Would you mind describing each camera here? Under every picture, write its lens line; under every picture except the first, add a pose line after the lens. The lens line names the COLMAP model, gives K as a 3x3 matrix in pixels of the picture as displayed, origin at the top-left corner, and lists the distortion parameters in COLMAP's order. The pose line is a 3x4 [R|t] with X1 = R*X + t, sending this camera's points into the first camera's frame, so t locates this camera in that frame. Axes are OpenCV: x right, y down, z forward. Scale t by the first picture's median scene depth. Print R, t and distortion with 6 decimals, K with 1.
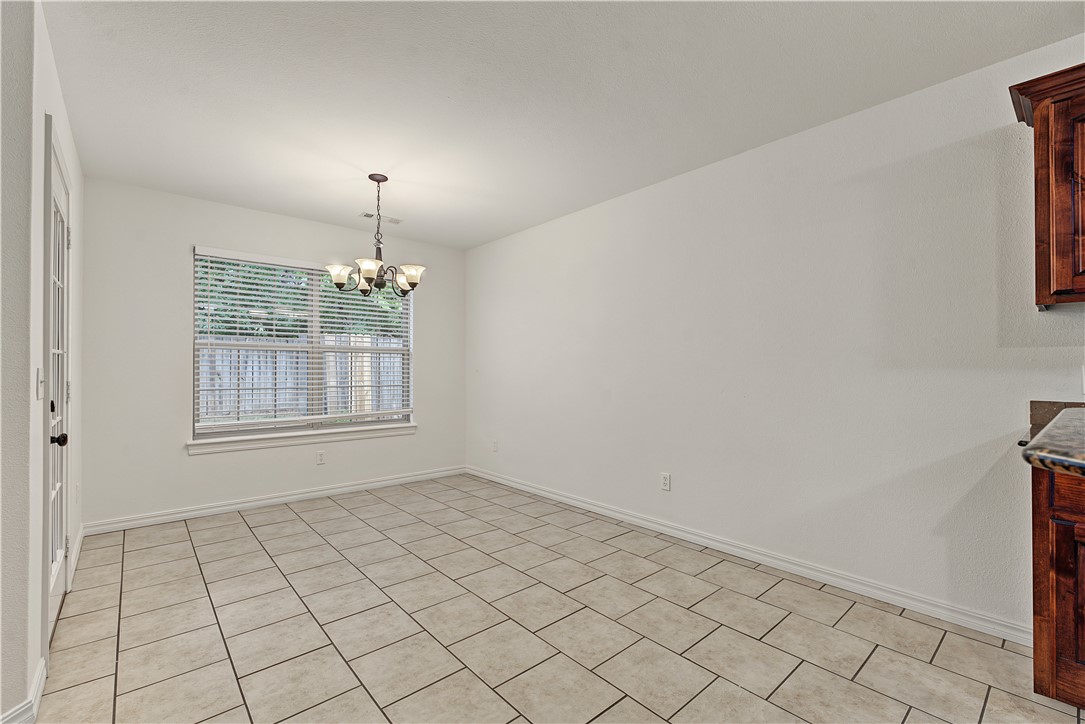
lens RADIAL K [[478.1, 0, 544.3], [0, 478.1, 363.3], [0, 0, 1]] dist [0.004356, 0.000285]
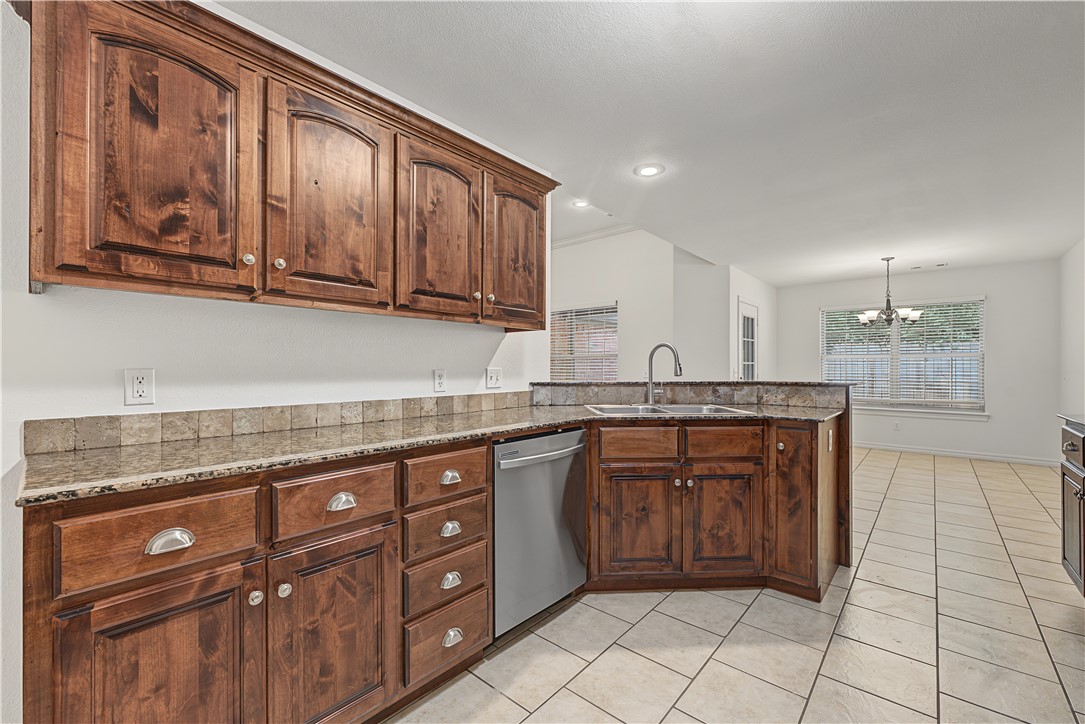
lens RADIAL K [[447.5, 0, 540.3], [0, 447.5, 367.2], [0, 0, 1]] dist [-0.001772, -0.000082]
pose [[0.104099, -0.001983, -0.994565, 1.101645], [0.008742, 0.999961, -0.001079, -0.005992], [0.994528, -0.008582, 0.104113, -0.411064]]
